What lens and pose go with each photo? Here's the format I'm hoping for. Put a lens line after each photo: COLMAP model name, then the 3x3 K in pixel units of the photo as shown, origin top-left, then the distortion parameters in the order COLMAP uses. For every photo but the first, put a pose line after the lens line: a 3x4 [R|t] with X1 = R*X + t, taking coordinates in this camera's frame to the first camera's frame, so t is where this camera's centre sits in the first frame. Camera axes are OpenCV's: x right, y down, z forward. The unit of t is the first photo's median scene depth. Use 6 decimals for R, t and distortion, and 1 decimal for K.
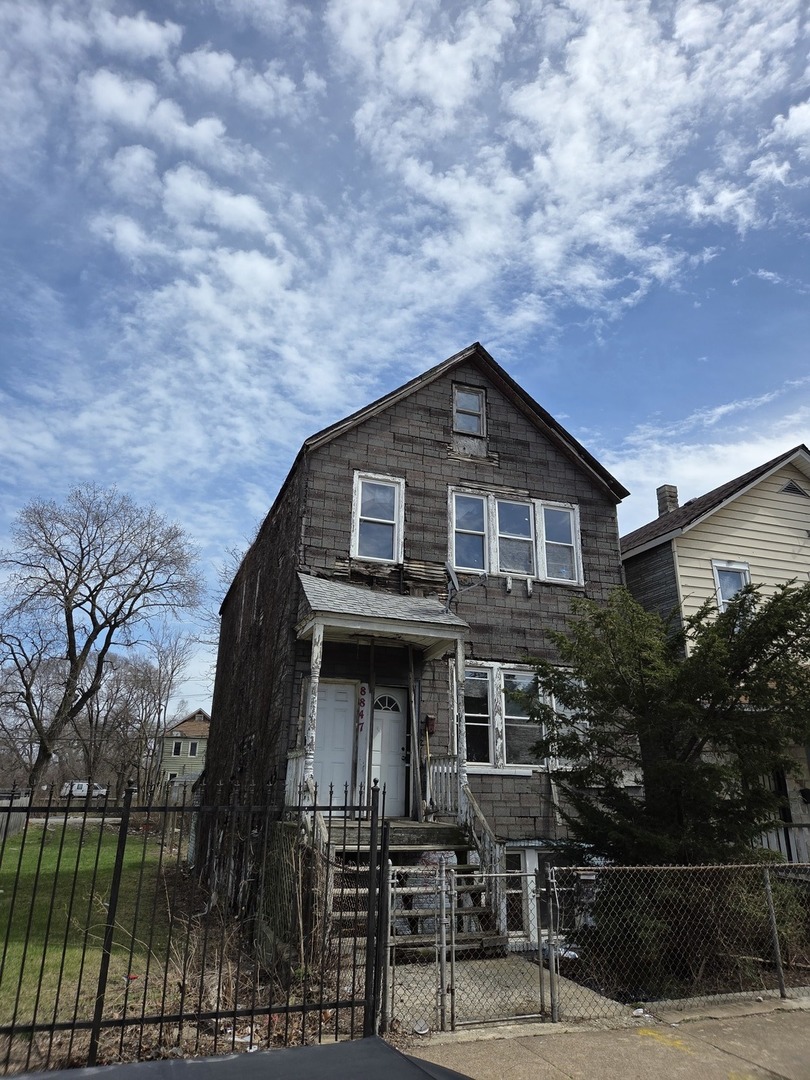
lens RADIAL K [[729.2, 0, 405.0], [0, 729.2, 540.0], [0, 0, 1]] dist [0.064017, -0.144400]
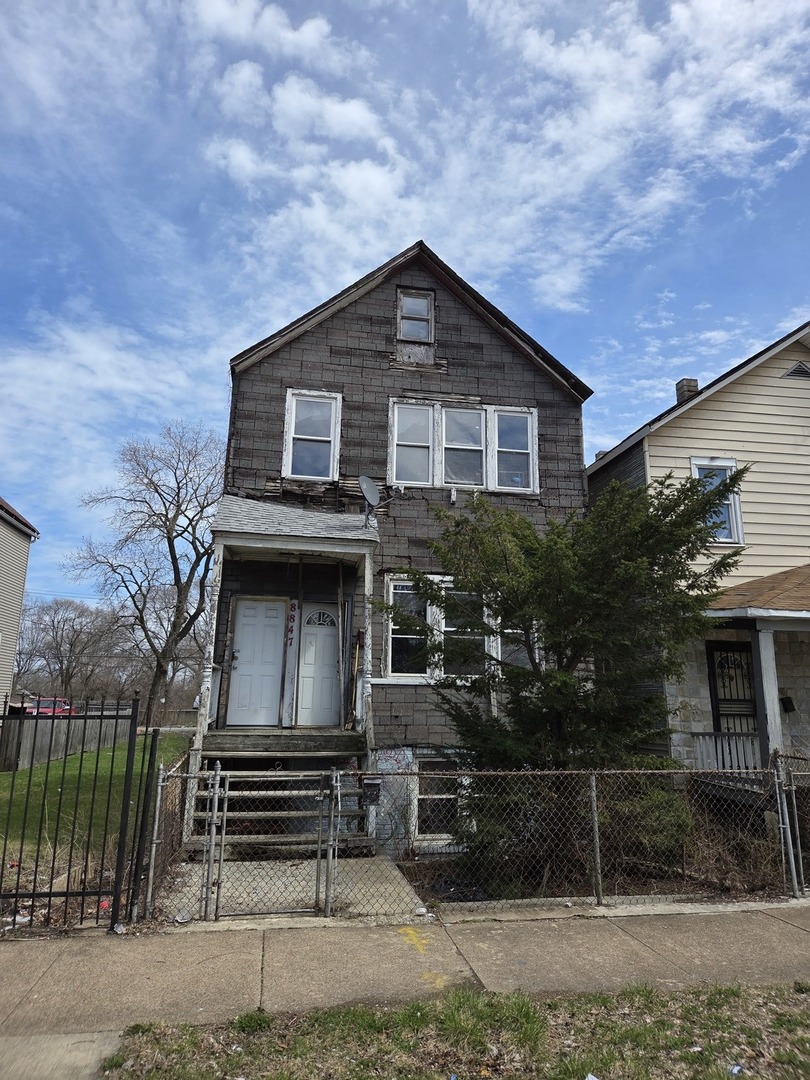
lens RADIAL K [[739.6, 0, 405.0], [0, 739.6, 540.0], [0, 0, 1]] dist [0.065632, -0.082286]
pose [[0.983318, -0.039051, -0.177653, 0.241829], [0.058161, 0.992910, 0.103667, 0.012245], [0.172346, -0.112270, 0.978618, 0.018137]]
